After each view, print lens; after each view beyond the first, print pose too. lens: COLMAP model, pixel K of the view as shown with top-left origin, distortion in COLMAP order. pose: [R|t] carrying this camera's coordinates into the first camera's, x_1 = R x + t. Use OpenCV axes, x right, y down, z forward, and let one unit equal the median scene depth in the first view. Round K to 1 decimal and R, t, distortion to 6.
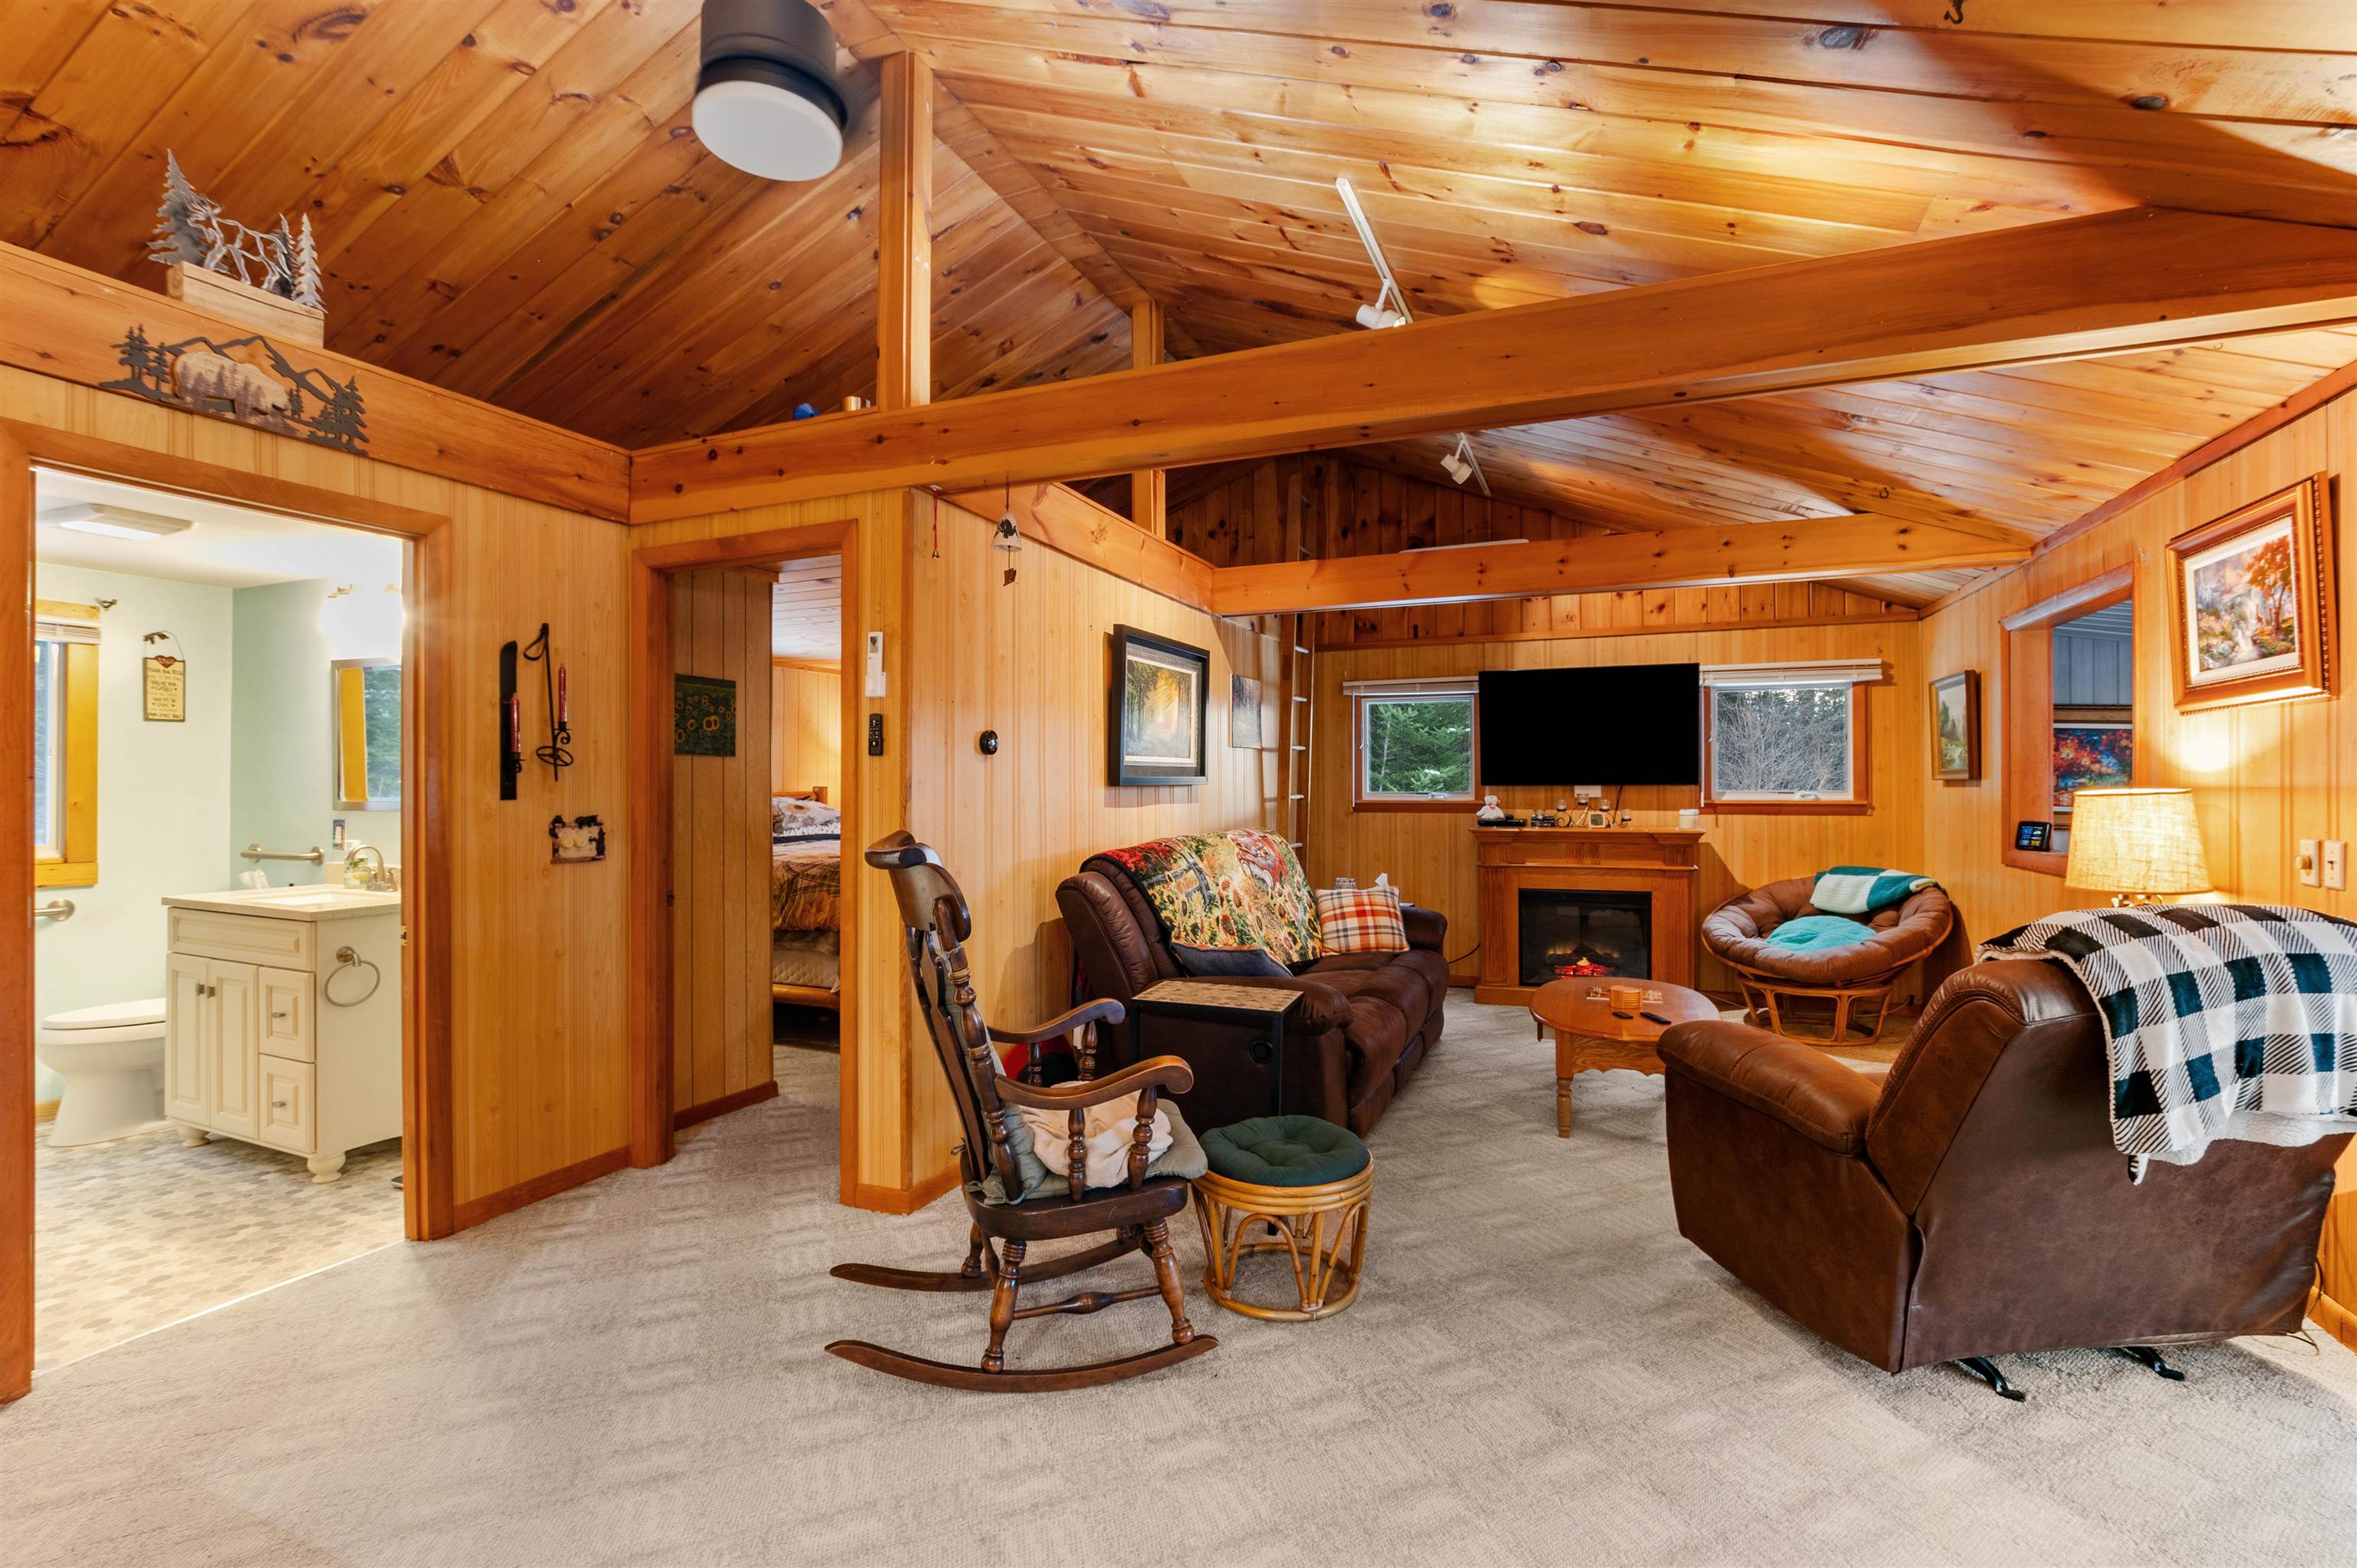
lens RADIAL K [[1057.1, 0, 1182.9], [0, 1057.1, 782.4], [0, 0, 1]] dist [-0.027254, 0.004608]
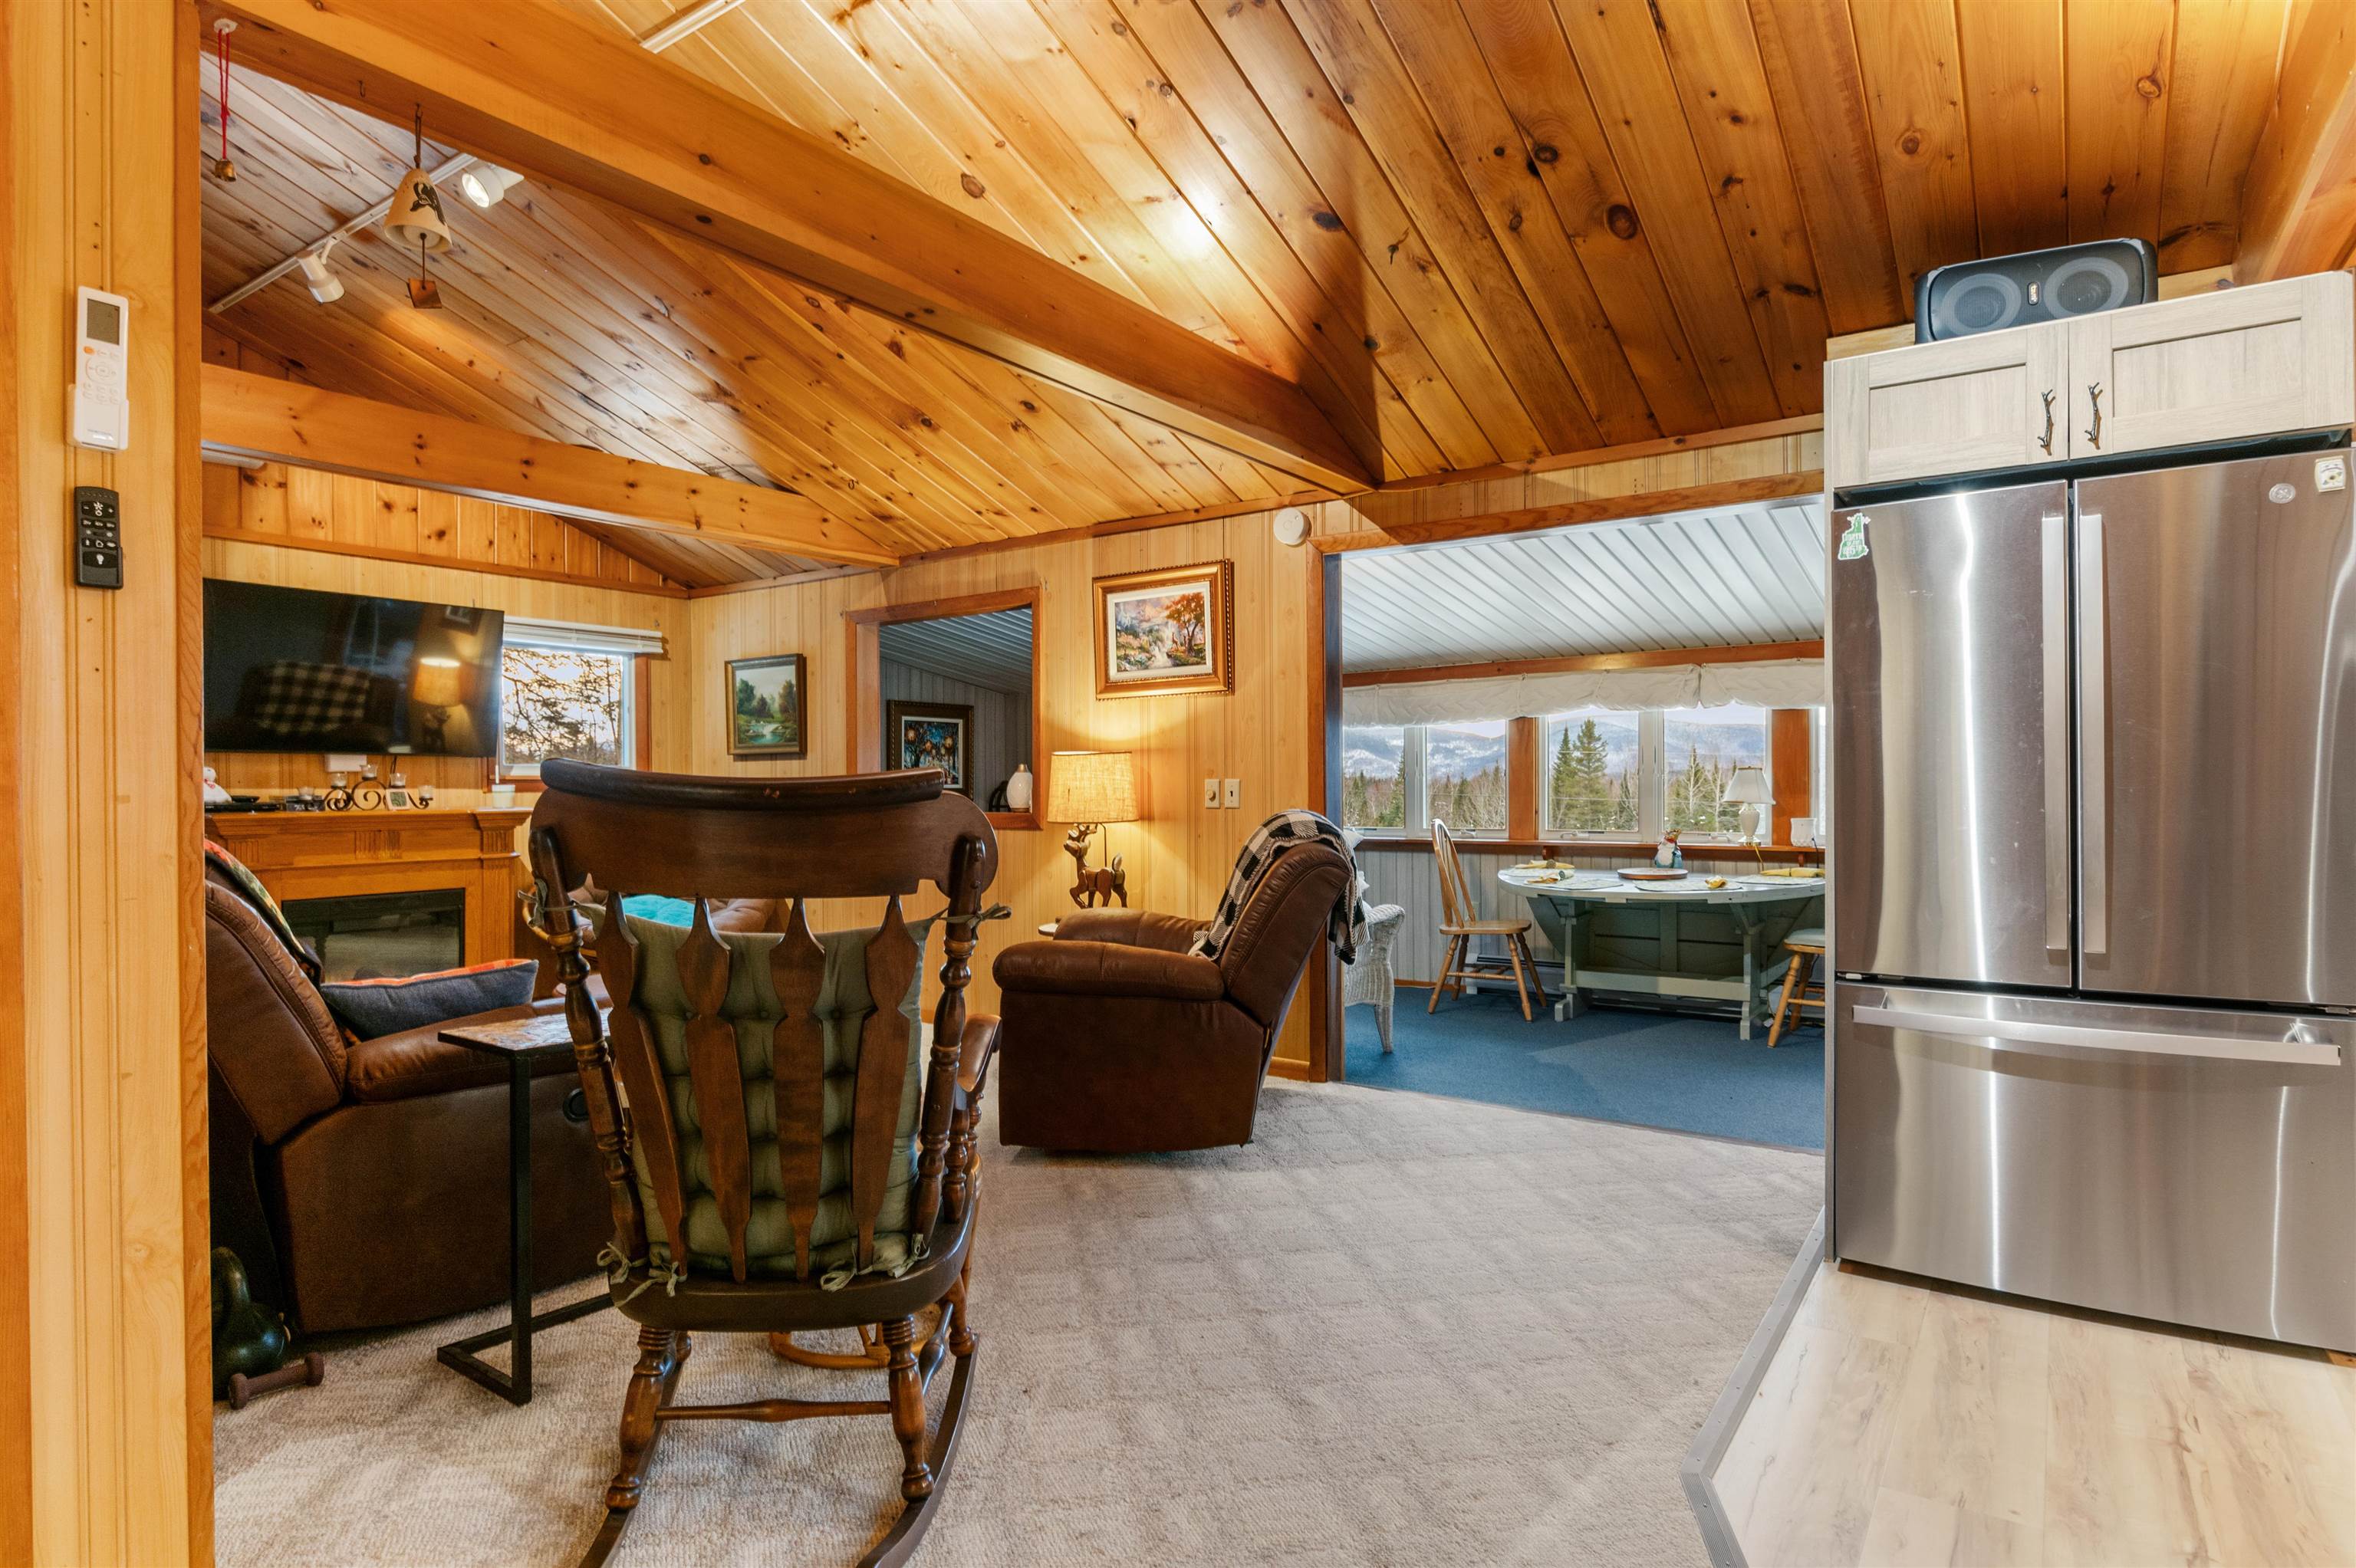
lens RADIAL K [[1250.0, 0, 1182.3], [0, 1250.0, 792.6], [0, 0, 1]] dist [-0.011431, 0.000226]
pose [[0.220184, -0.002852, 0.975454, -0.445621], [0.001474, 0.999996, 0.002591, 0.036602], [-0.975457, 0.000868, 0.220188, 0.312622]]
